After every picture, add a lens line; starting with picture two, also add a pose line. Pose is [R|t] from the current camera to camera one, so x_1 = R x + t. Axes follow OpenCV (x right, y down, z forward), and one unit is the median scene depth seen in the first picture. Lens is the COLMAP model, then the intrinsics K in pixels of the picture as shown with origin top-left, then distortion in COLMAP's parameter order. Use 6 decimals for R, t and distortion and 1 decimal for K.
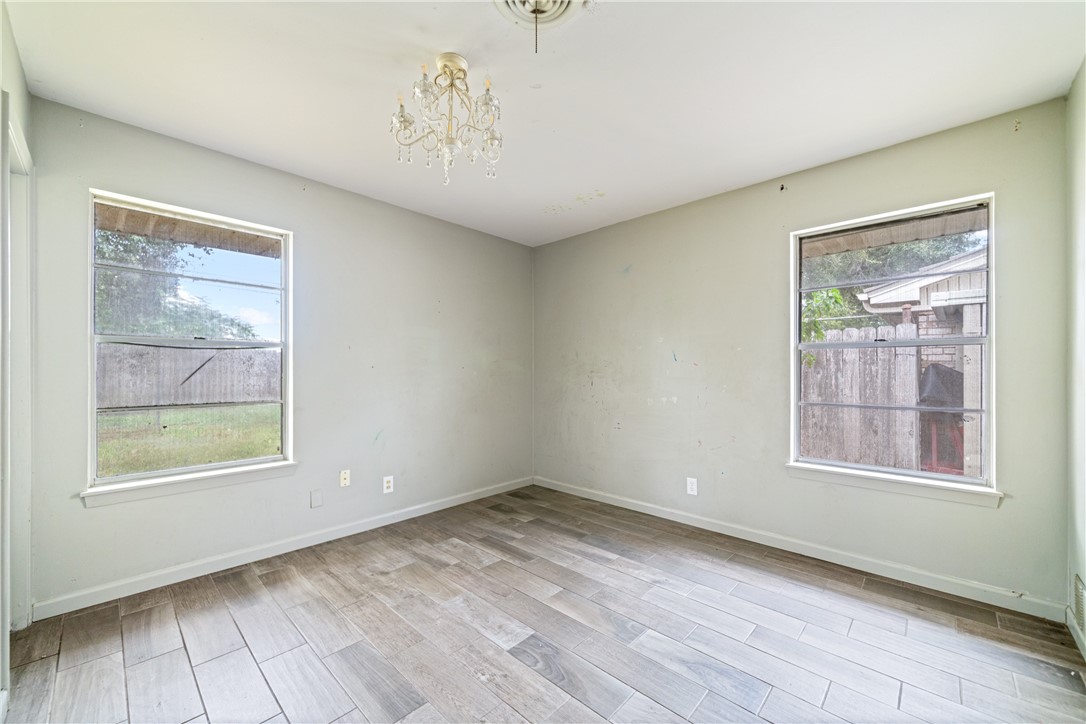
lens RADIAL K [[407.0, 0, 549.7], [0, 407.0, 371.8], [0, 0, 1]] dist [-0.005152, 0.000395]
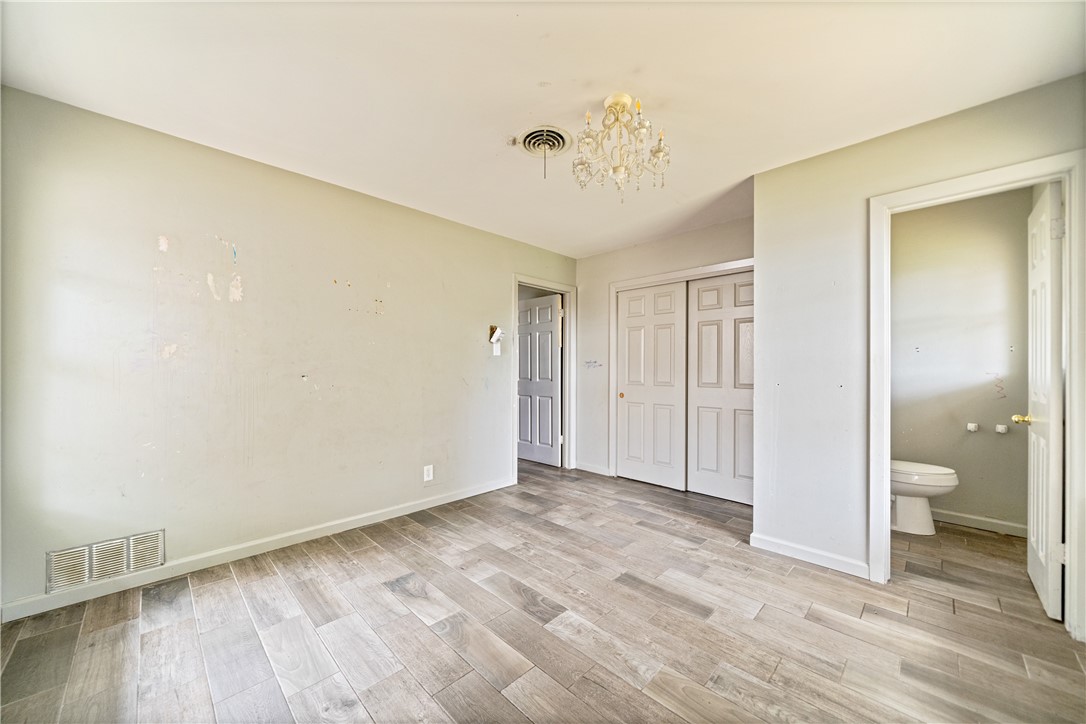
lens RADIAL K [[407.0, 0, 538.9], [0, 407.0, 364.8], [0, 0, 1]] dist [-0.005152, 0.000395]
pose [[-0.998609, -0.005227, 0.052461, -0.070393], [-0.005650, 0.999953, -0.007927, -0.002654], [-0.052417, -0.008213, -0.998592, 1.912290]]
